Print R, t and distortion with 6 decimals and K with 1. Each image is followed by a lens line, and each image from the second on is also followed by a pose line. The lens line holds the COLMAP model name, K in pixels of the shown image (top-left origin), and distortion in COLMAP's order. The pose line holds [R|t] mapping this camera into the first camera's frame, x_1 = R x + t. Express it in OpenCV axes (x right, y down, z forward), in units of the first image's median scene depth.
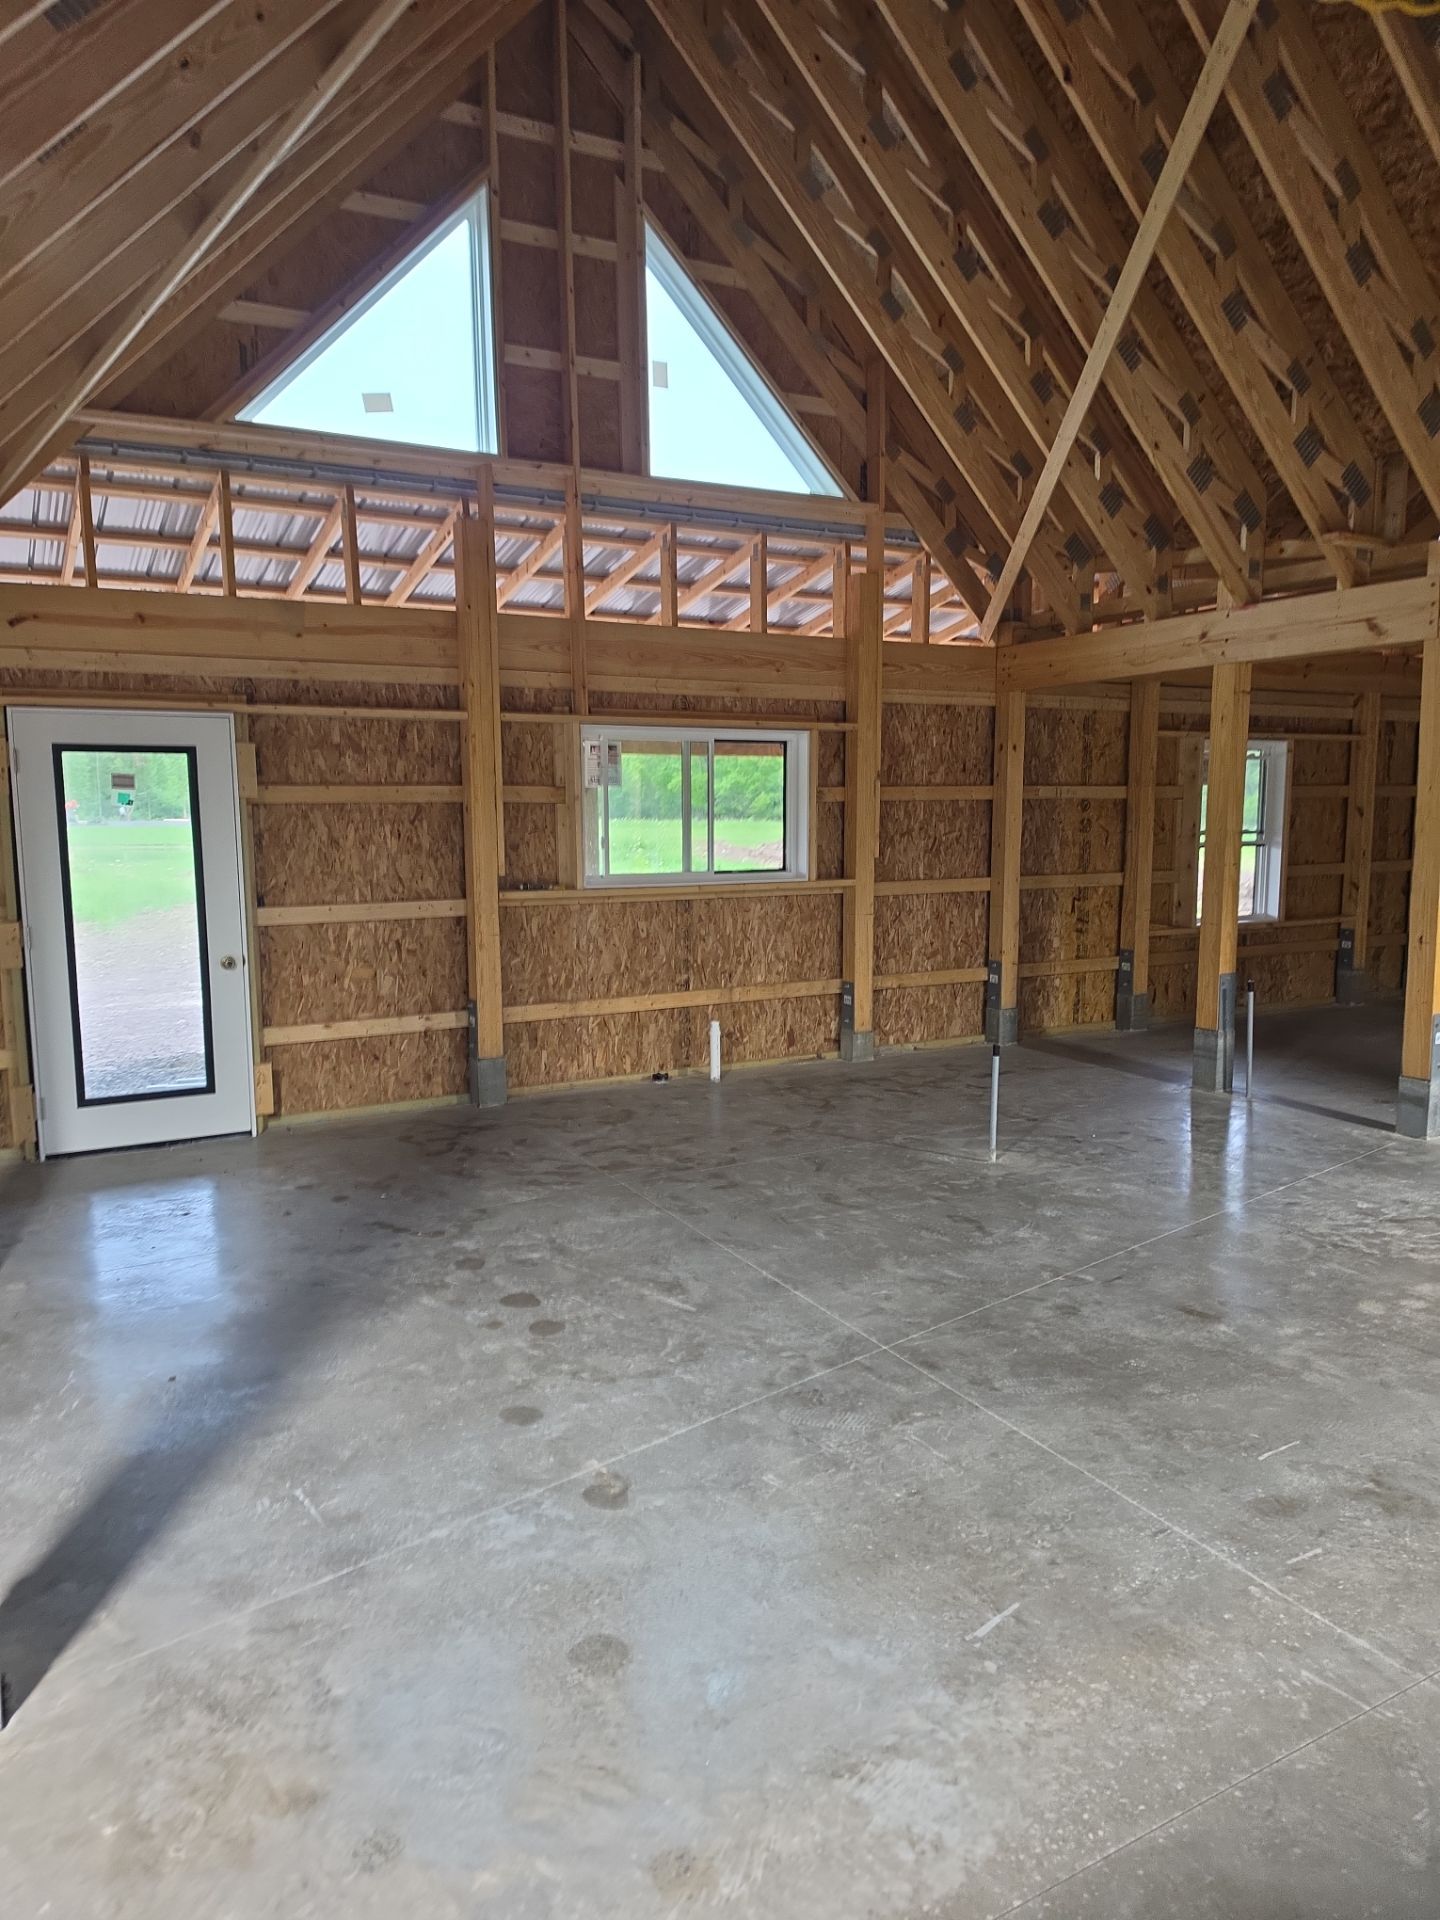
lens RADIAL K [[1322.1, 0, 721.5], [0, 1322.1, 963.7], [0, 0, 1]] dist [0.036952, -0.015979]
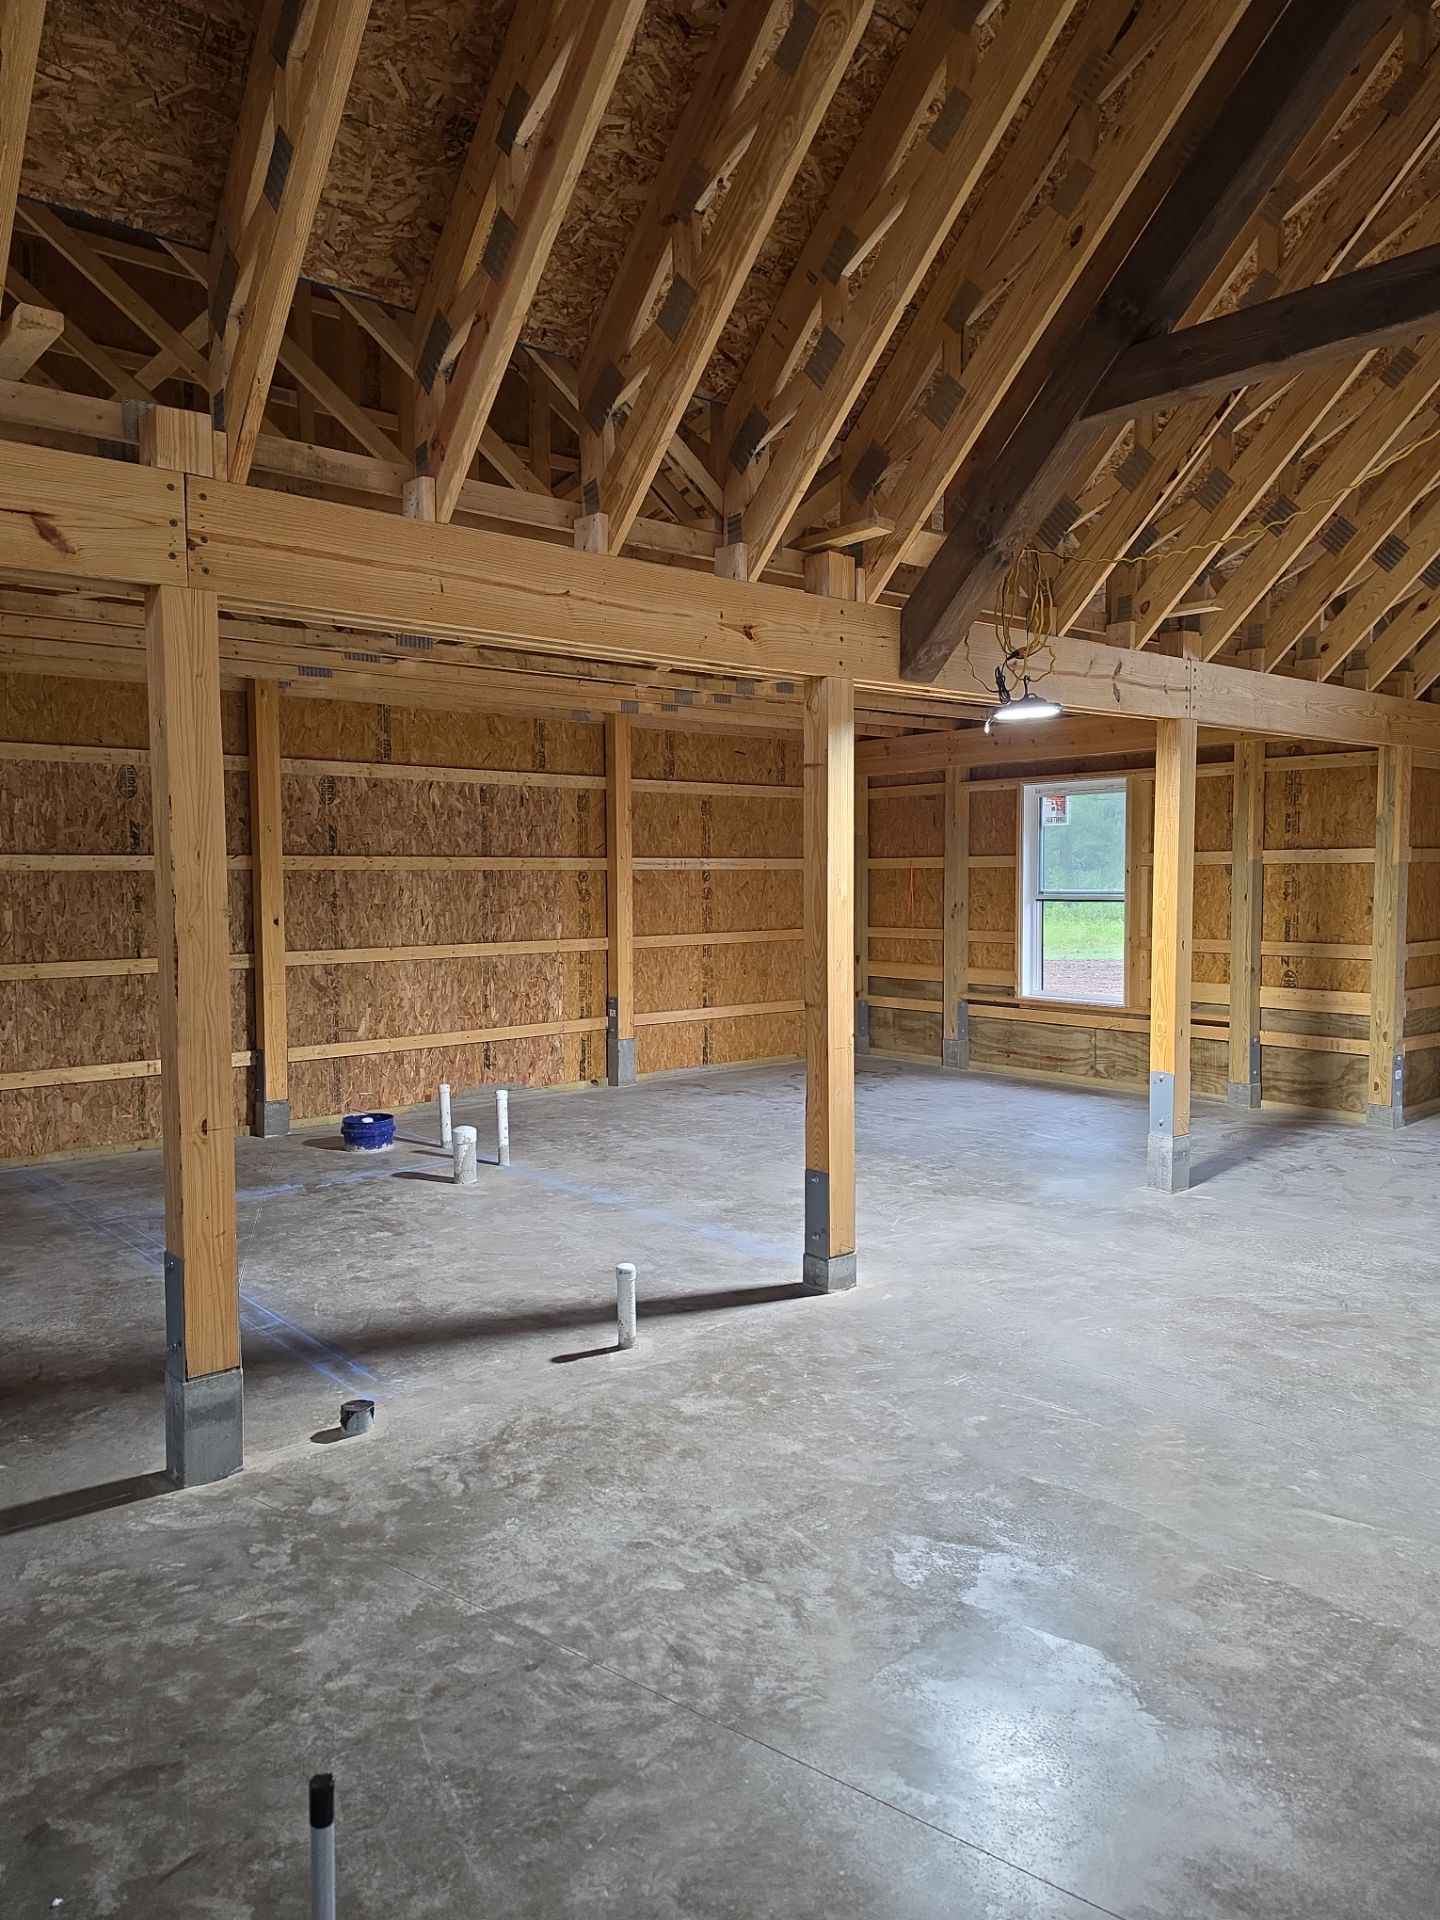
lens RADIAL K [[1322.1, 0, 729.5], [0, 1322.1, 964.7], [0, 0, 1]] dist [0.036952, -0.015979]
pose [[-0.166422, -0.072601, 0.983378, -0.061781], [0.130171, 0.986940, 0.094893, -0.124330], [-0.977425, 0.143799, -0.154798, 0.970558]]
